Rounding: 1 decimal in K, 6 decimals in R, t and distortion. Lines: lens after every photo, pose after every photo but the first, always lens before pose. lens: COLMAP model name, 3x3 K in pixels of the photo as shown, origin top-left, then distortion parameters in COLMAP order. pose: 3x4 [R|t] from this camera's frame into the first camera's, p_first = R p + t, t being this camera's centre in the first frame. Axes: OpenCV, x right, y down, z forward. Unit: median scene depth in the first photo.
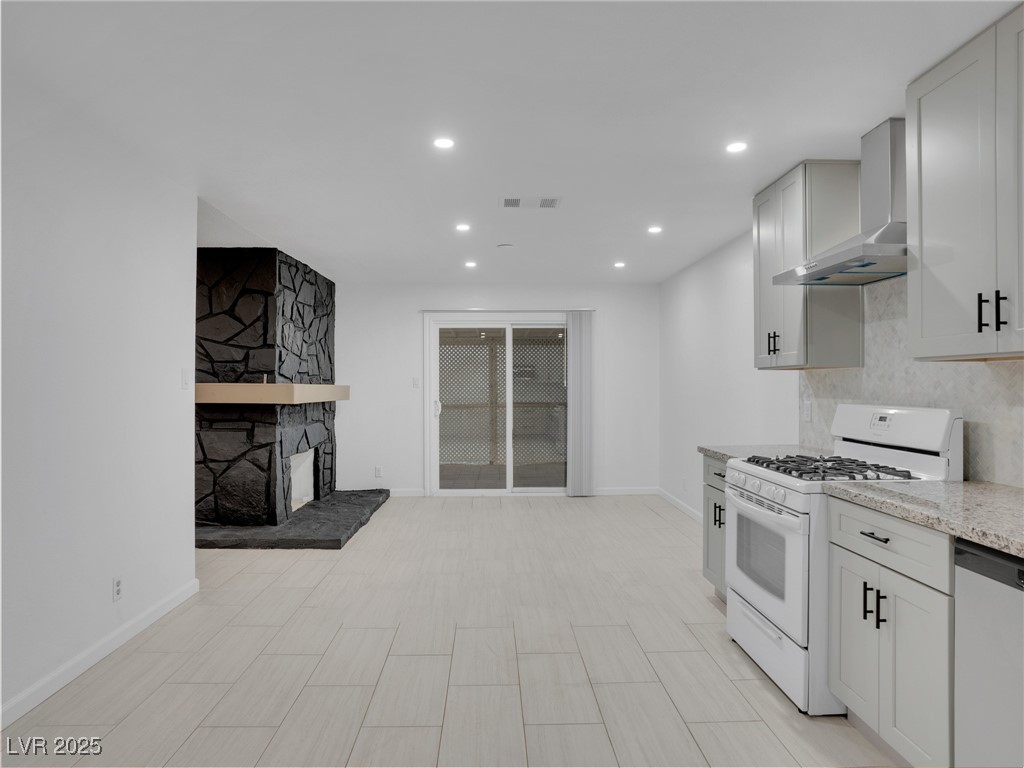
lens RADIAL K [[606.7, 0, 513.2], [0, 606.7, 382.1], [0, 0, 1]] dist [-0.050358, 0.021783]
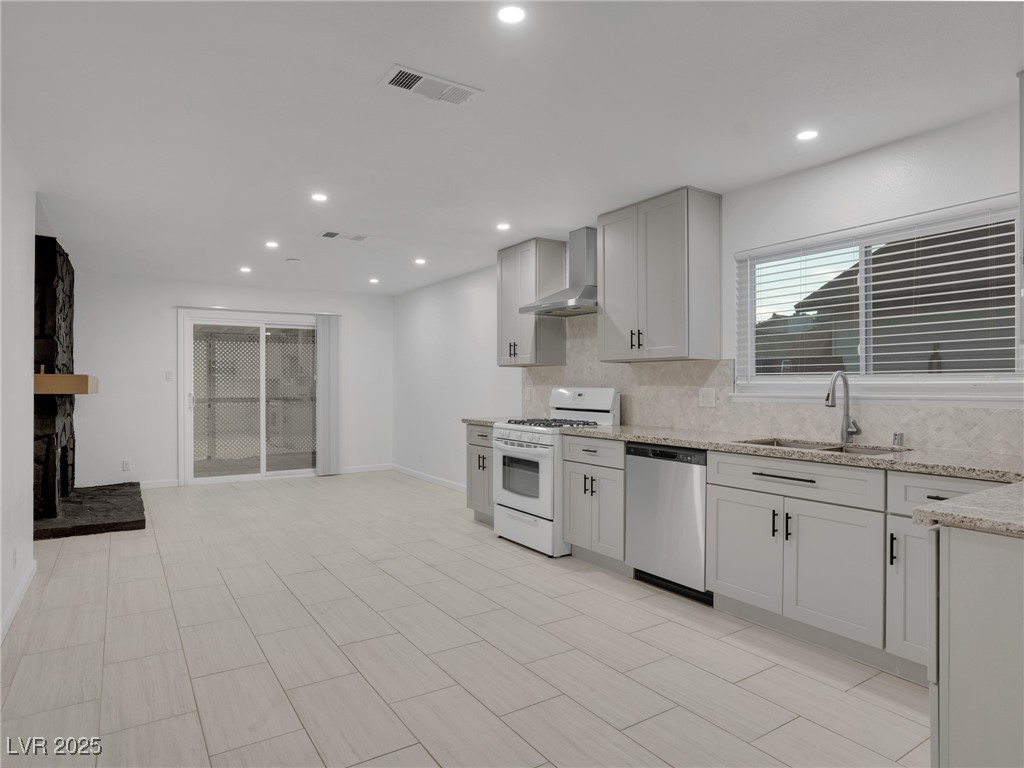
lens RADIAL K [[606.7, 0, 509.1], [0, 606.7, 387.8], [0, 0, 1]] dist [-0.050358, 0.021783]
pose [[0.858169, -0.002811, 0.513359, -0.248612], [-0.002771, 0.999945, 0.010108, 0.011845], [-0.513359, -0.010097, 0.858114, -0.222740]]
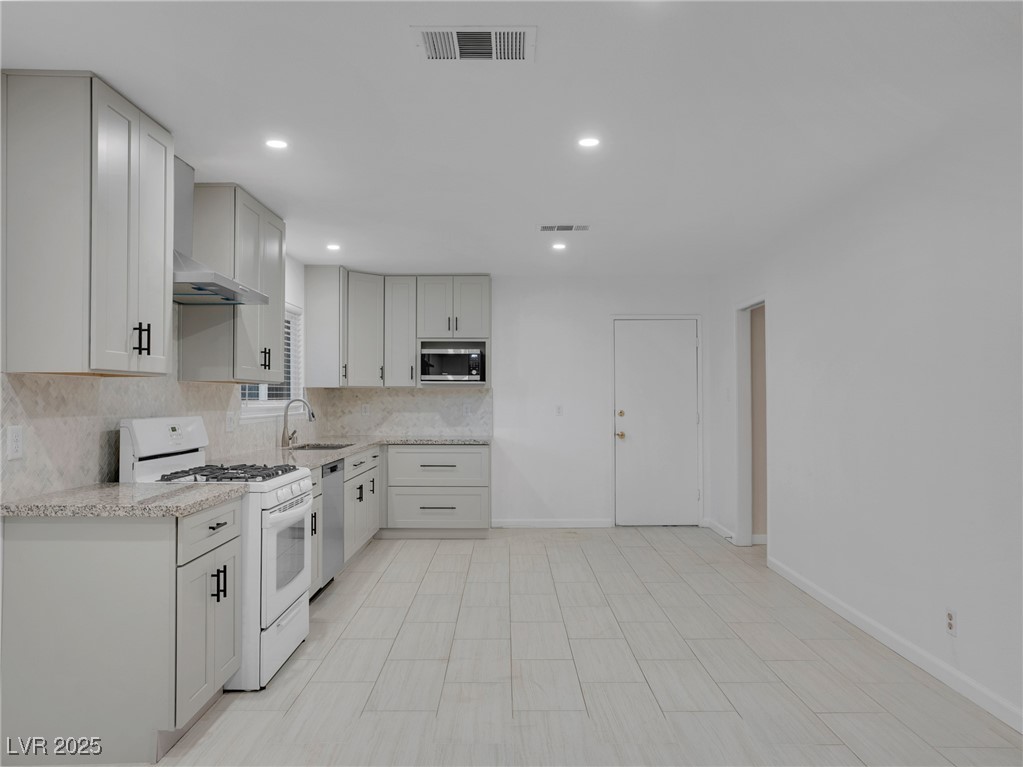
lens RADIAL K [[754.8, 0, 513.0], [0, 754.8, 386.4], [0, 0, 1]] dist [-0.003233, -0.000008]
pose [[-0.999545, 0.000370, 0.030163, -0.018337], [-0.000158, 0.999847, -0.017509, 0.004200], [-0.030165, -0.017506, -0.999392, 1.214515]]
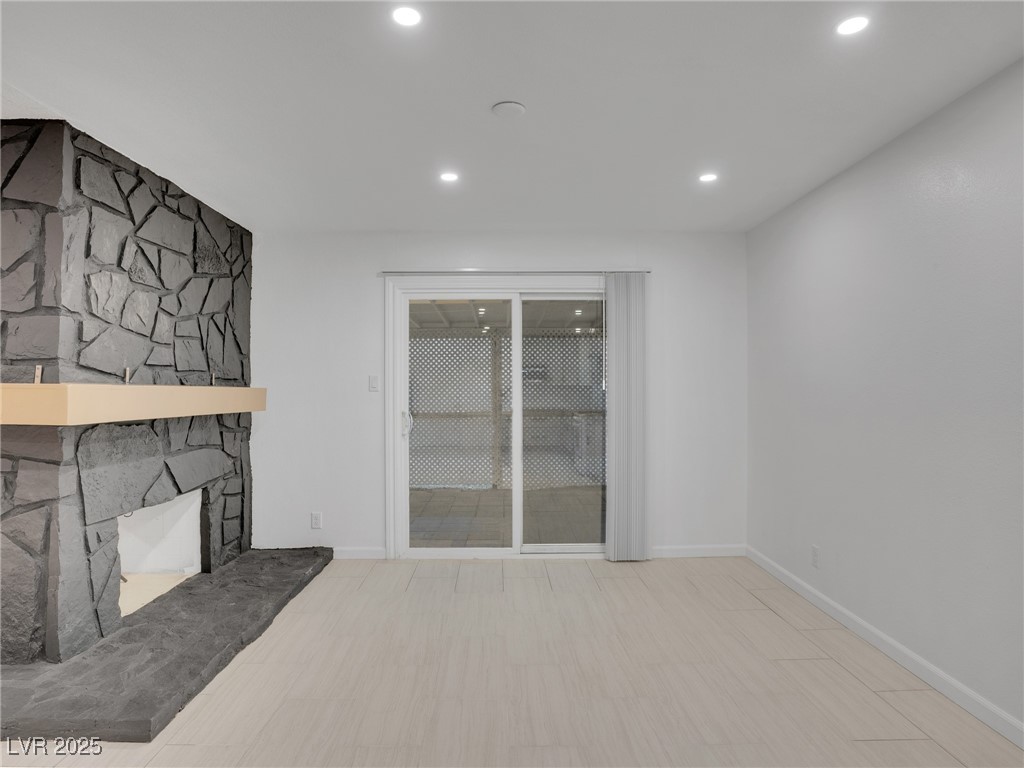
lens RADIAL K [[577.3, 0, 504.7], [0, 577.3, 382.4], [0, 0, 1]] dist [-0.008363, 0.002116]
pose [[0.999592, -0.000161, -0.028552, -0.002226], [-0.000028, 0.999978, -0.006633, 0.004683], [0.028552, 0.006632, 0.999570, 0.514689]]
